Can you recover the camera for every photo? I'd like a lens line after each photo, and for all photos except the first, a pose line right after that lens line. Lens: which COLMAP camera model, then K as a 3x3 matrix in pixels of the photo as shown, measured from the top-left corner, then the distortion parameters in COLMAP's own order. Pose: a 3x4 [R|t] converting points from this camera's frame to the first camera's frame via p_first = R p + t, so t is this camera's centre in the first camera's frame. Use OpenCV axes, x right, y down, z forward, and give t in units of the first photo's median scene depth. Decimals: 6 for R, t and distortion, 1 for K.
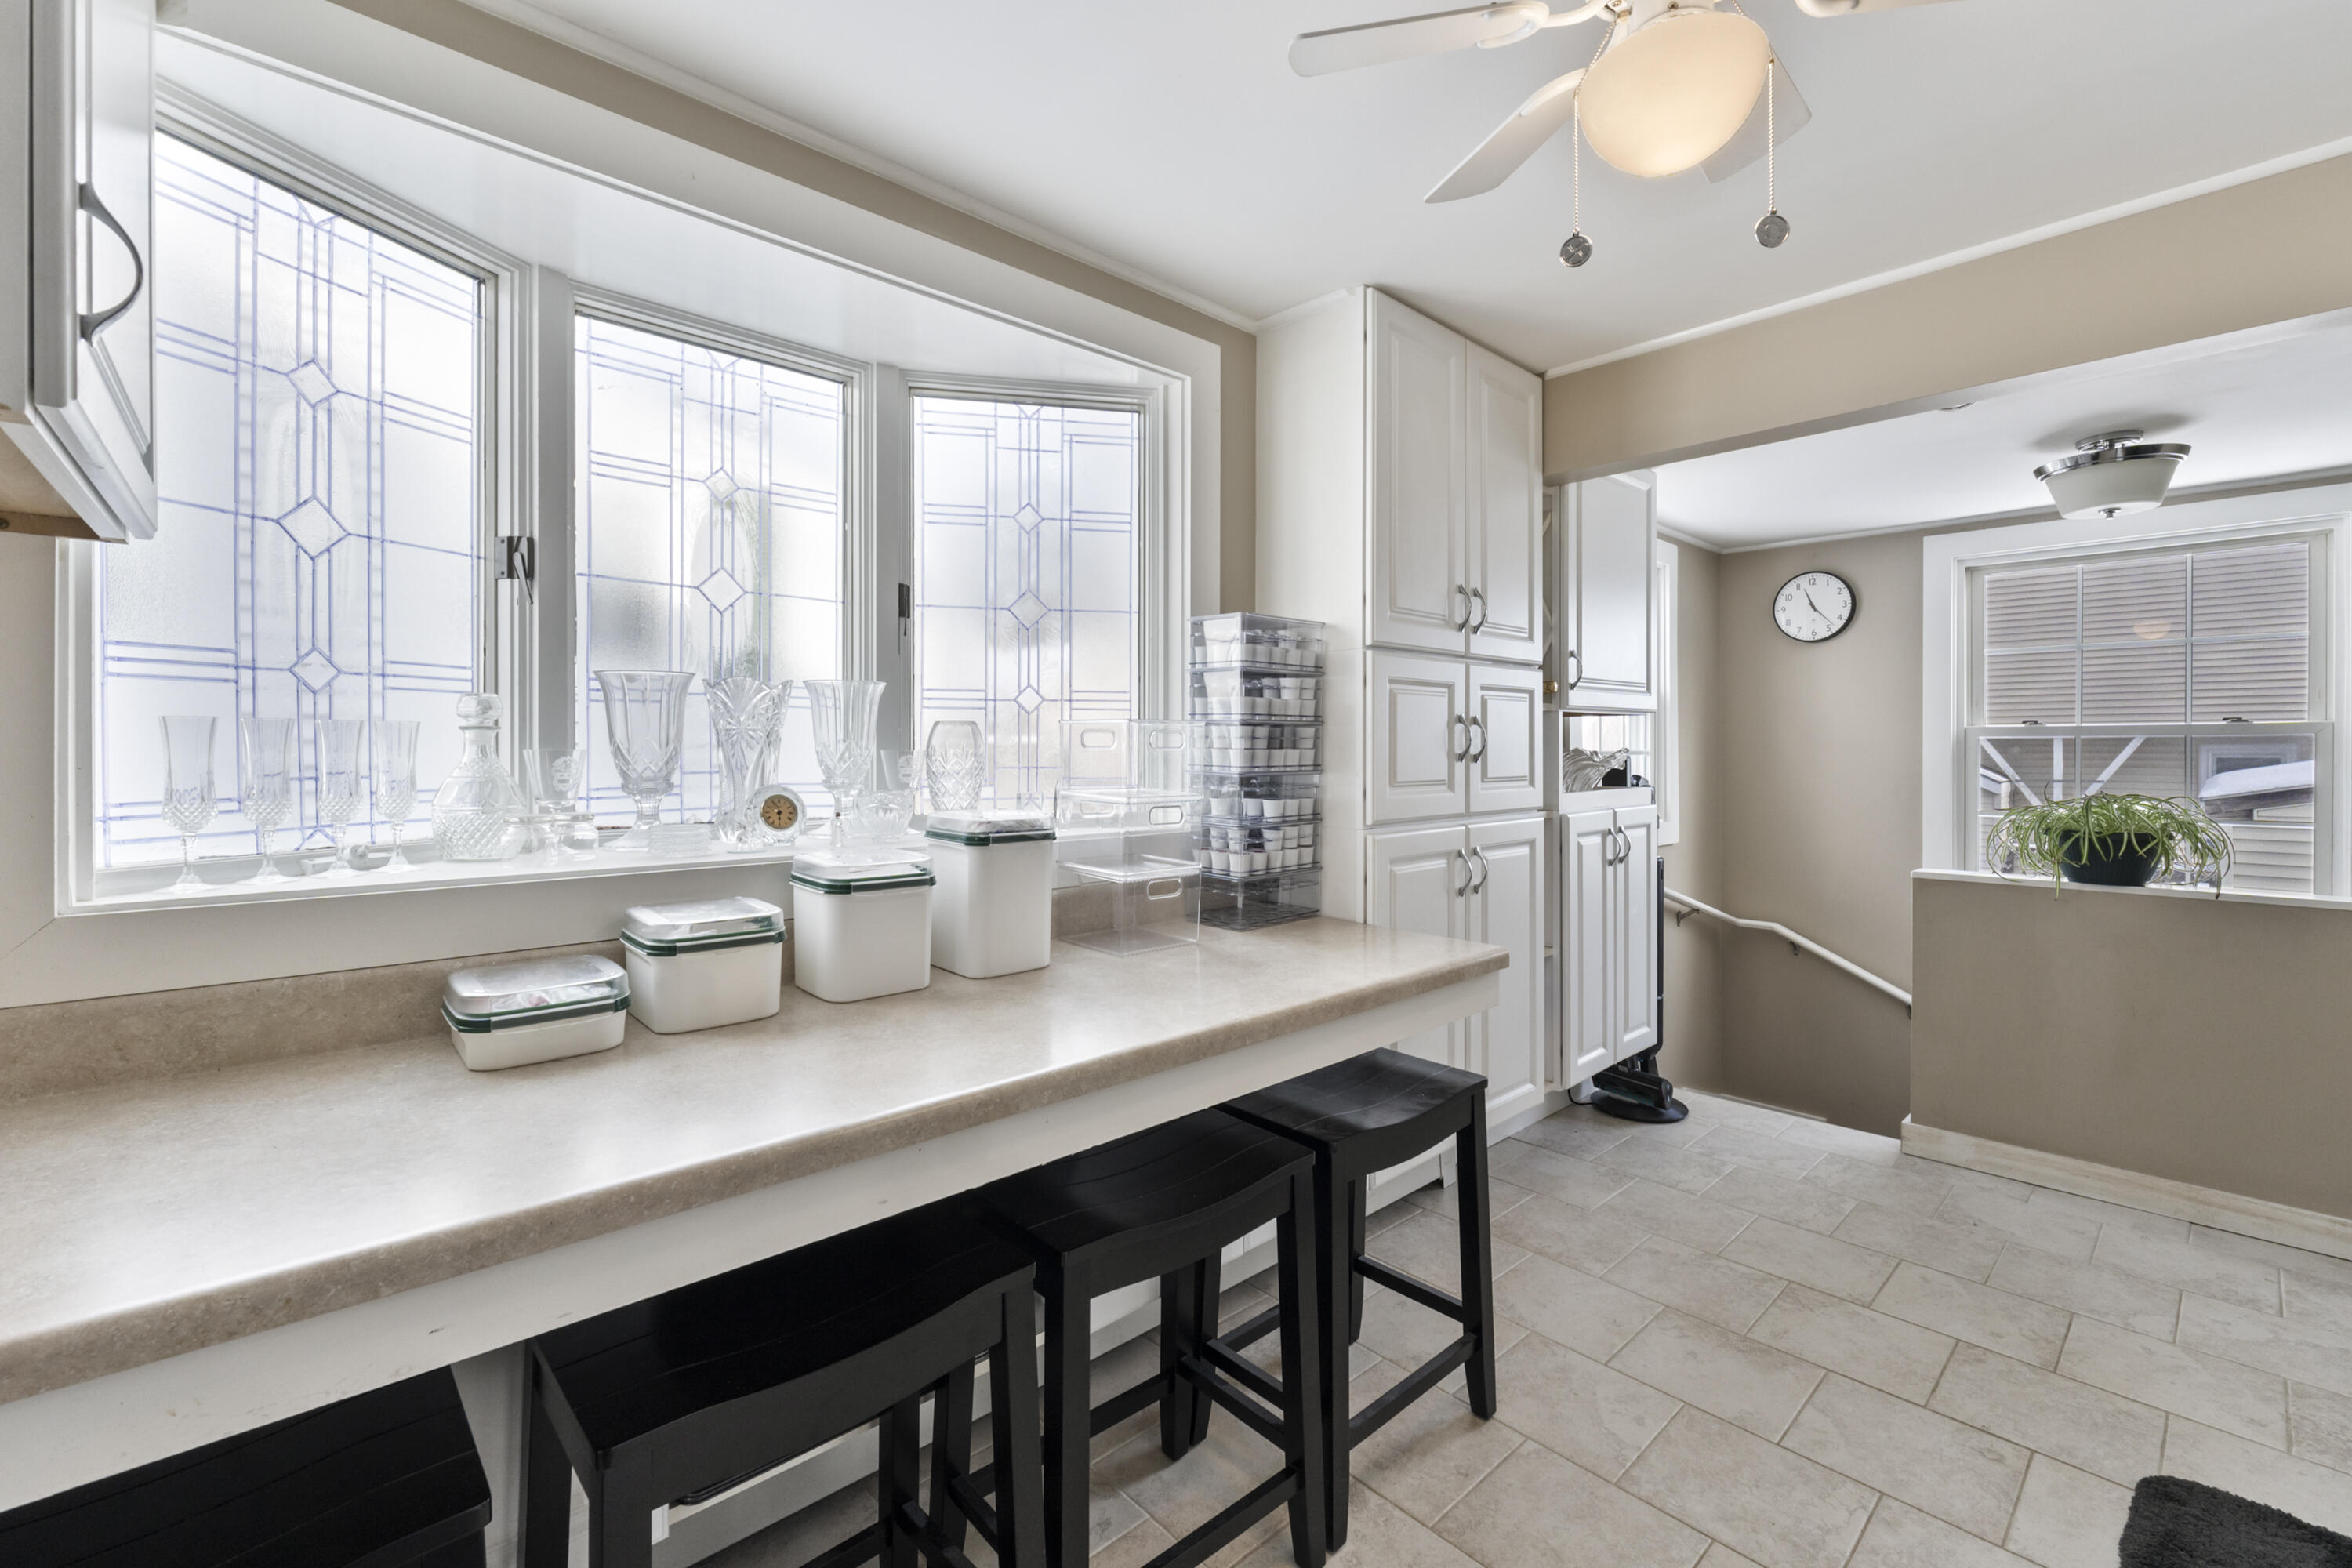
lens RADIAL K [[990.3, 0, 1179.7], [0, 990.3, 770.7], [0, 0, 1]] dist [-0.002737, -0.000254]
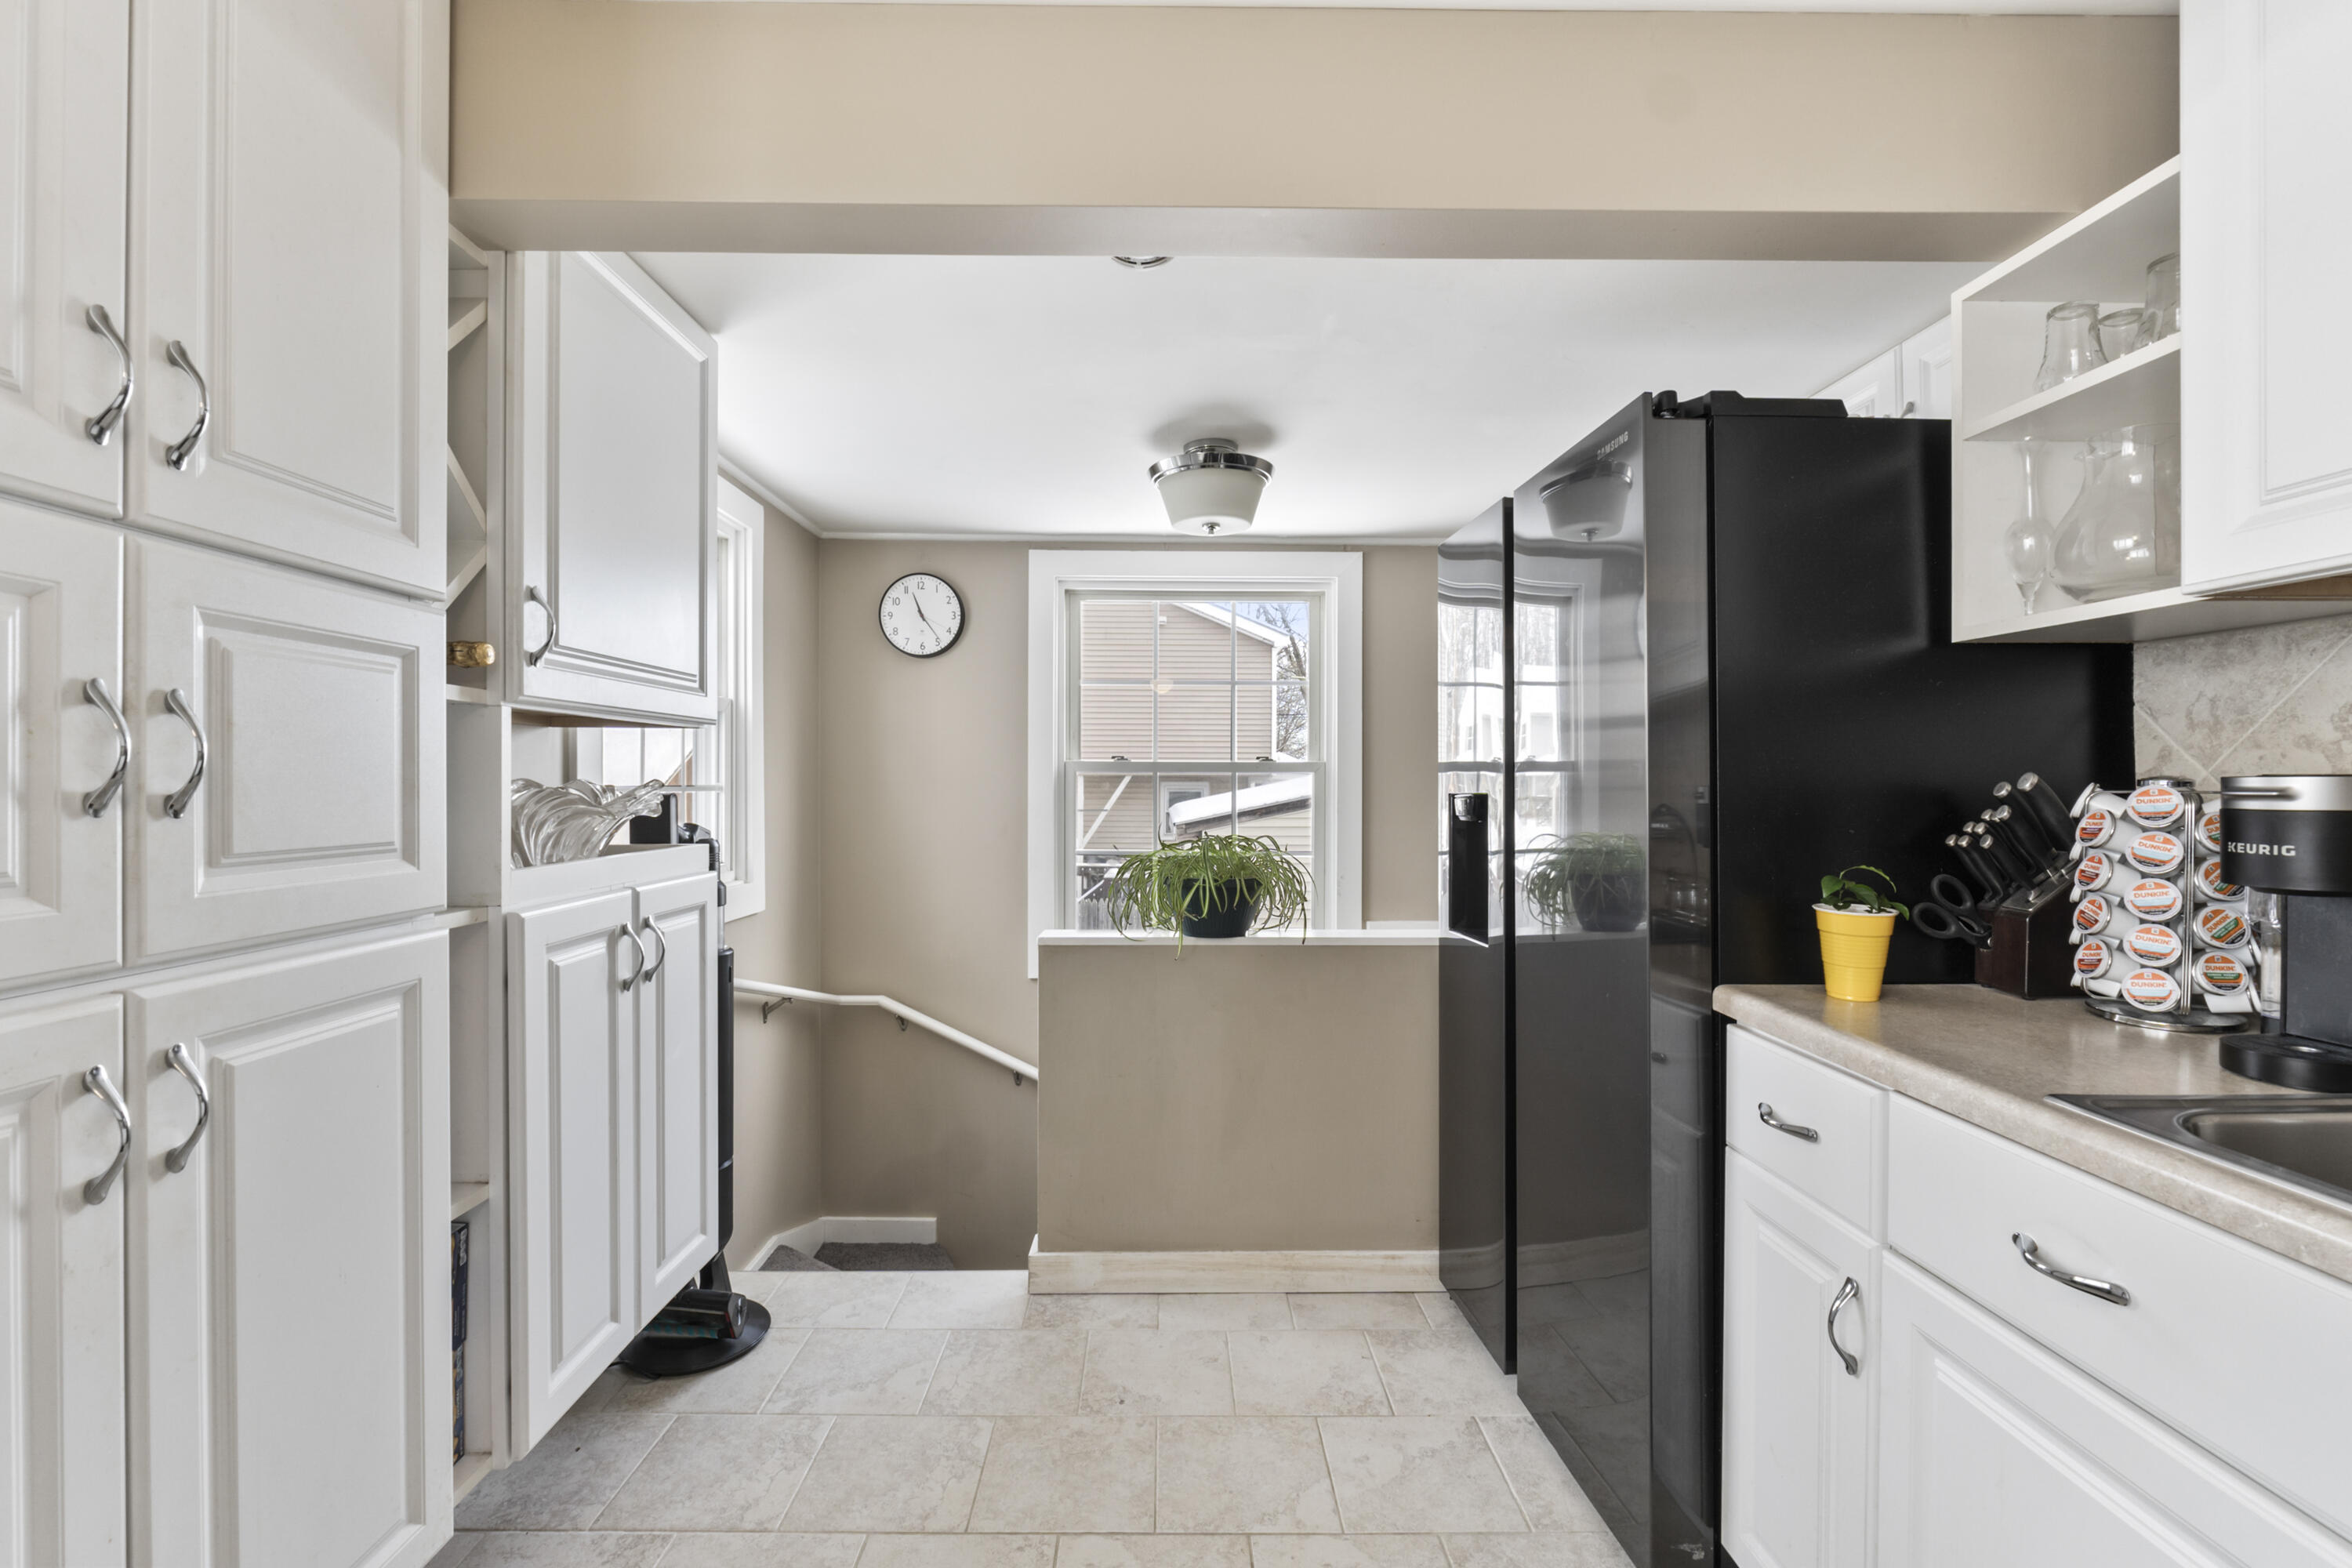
lens RADIAL K [[990.3, 0, 1179.7], [0, 990.3, 770.7], [0, 0, 1]] dist [-0.002737, -0.000254]
pose [[0.666646, 0.014979, 0.745224, 0.227142], [0.010806, 0.999499, -0.029756, -0.008464], [-0.745296, 0.027890, 0.666150, 0.393323]]
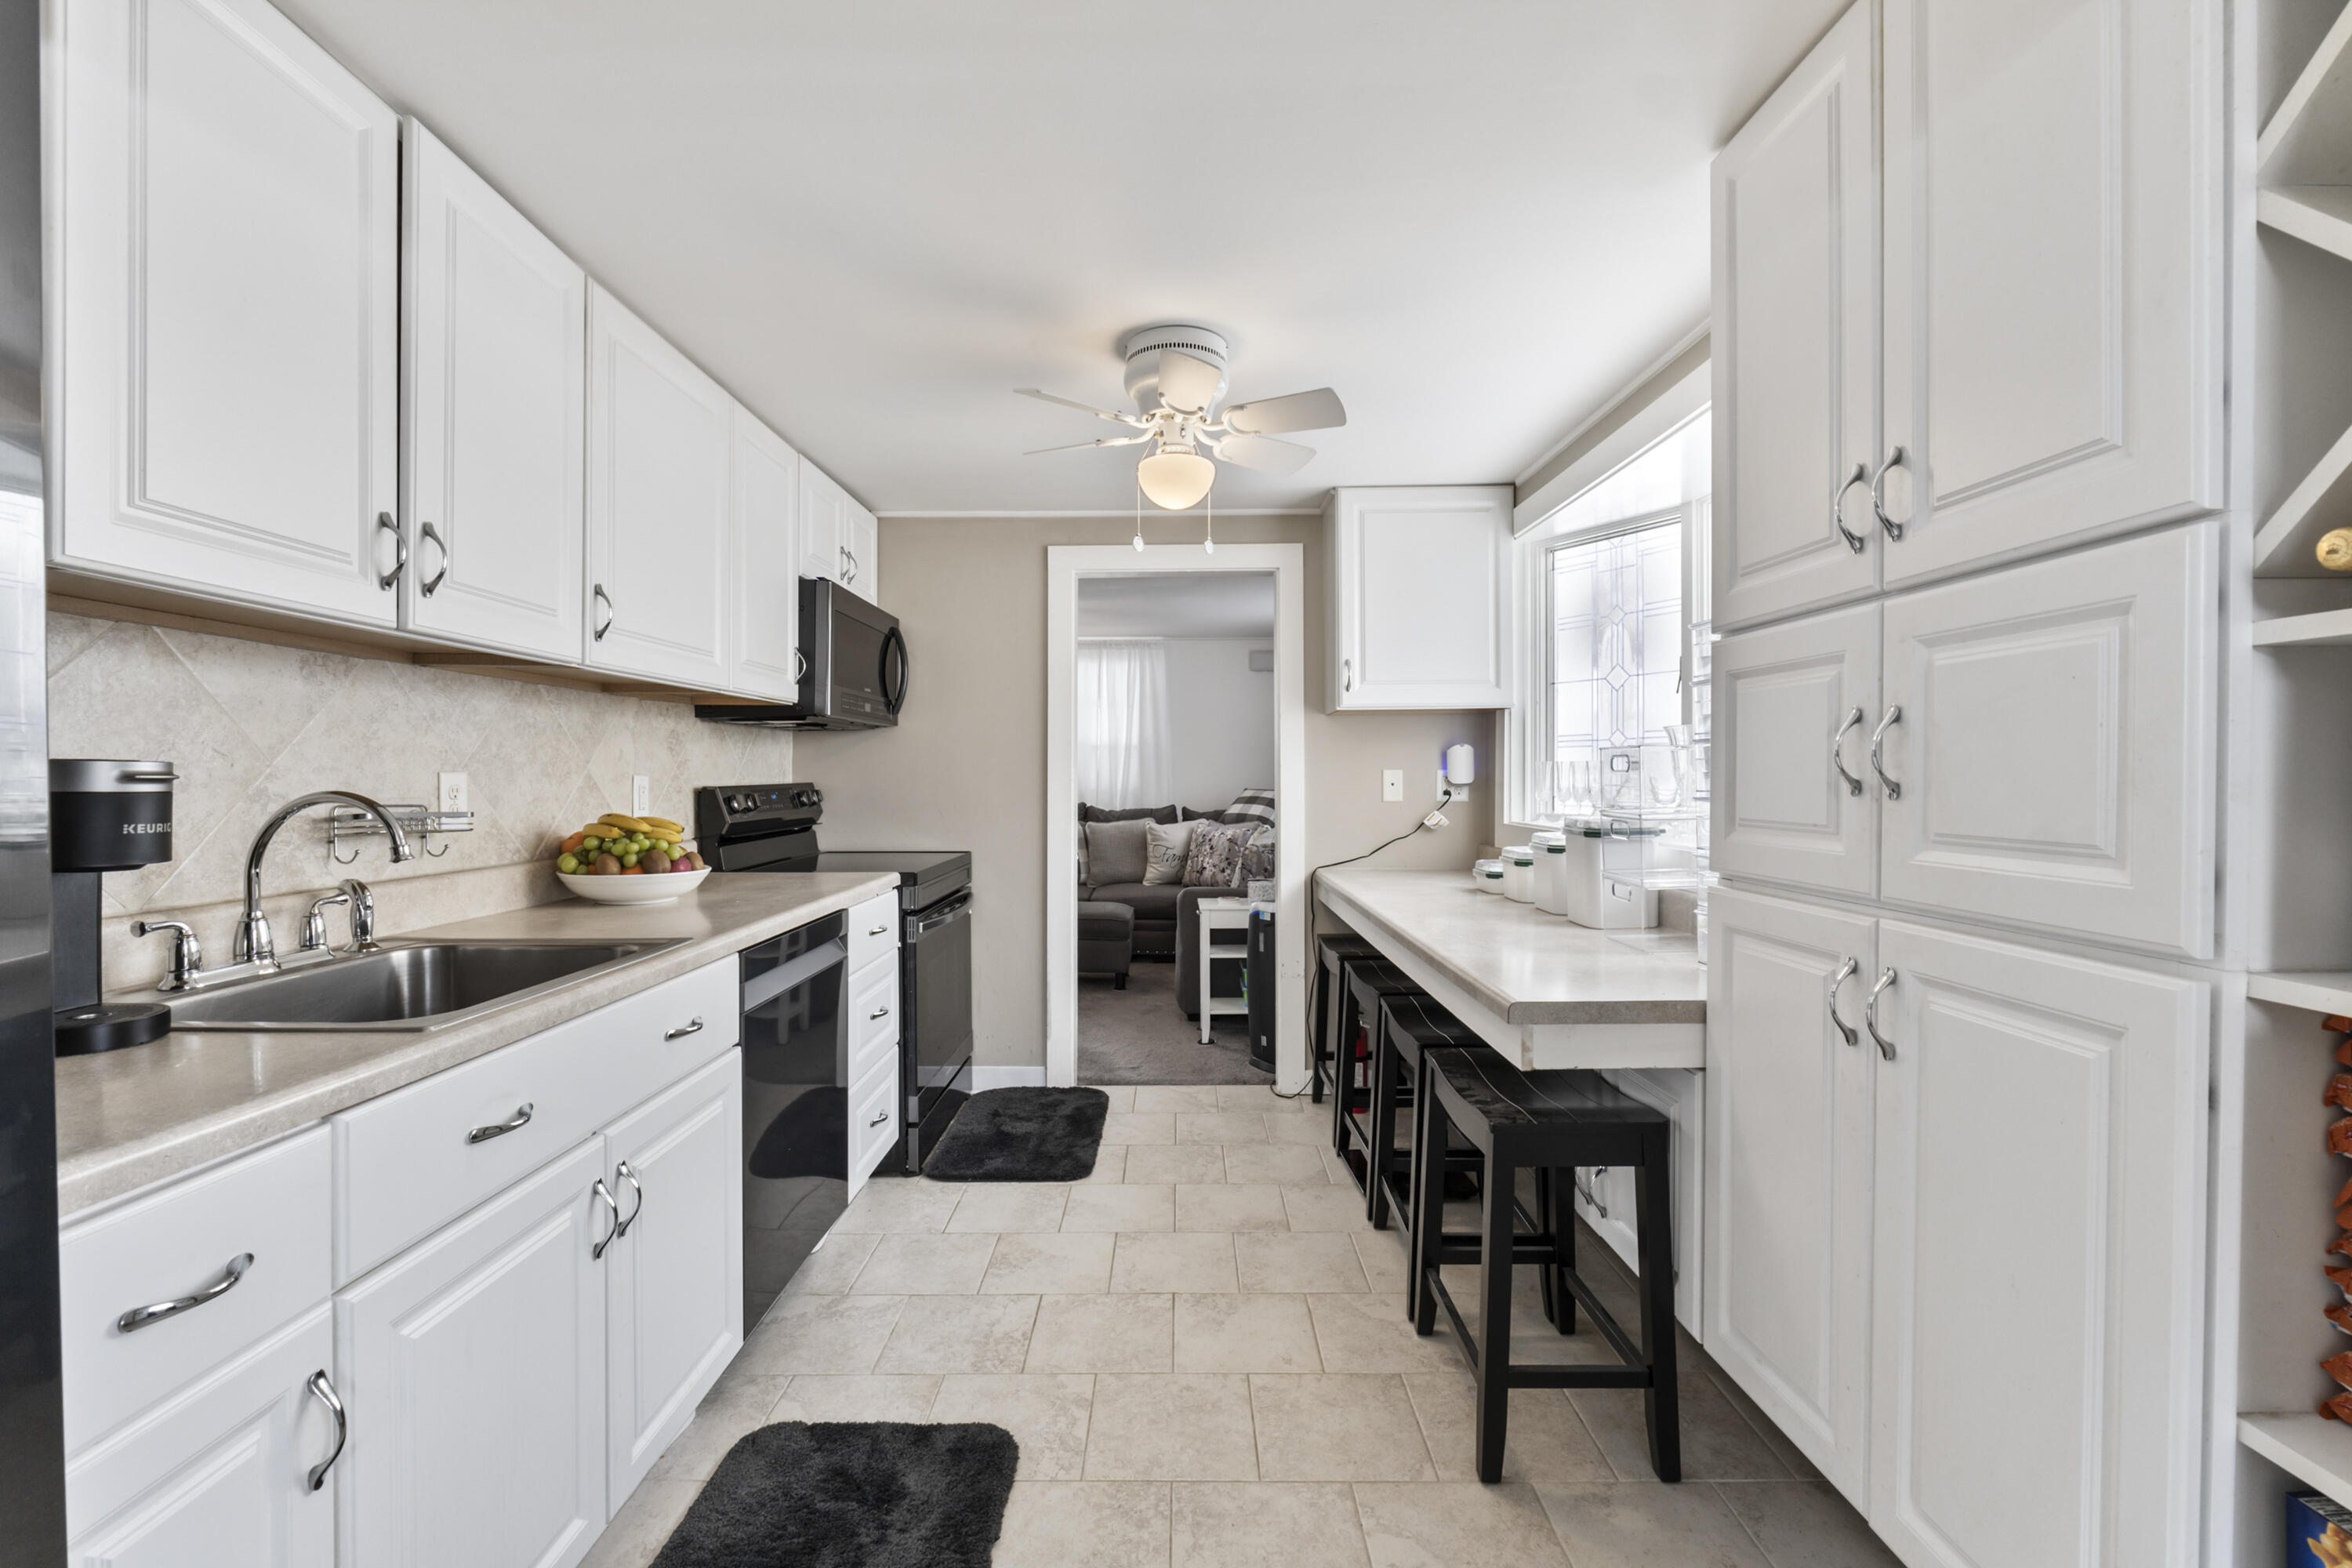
lens RADIAL K [[990.3, 0, 1179.7], [0, 990.3, 770.7], [0, 0, 1]] dist [-0.002737, -0.000254]
pose [[-0.680753, 0.003622, -0.732504, 0.741138], [-0.013988, 0.999741, 0.017943, -0.021021], [0.732379, 0.022461, -0.680527, 0.878549]]
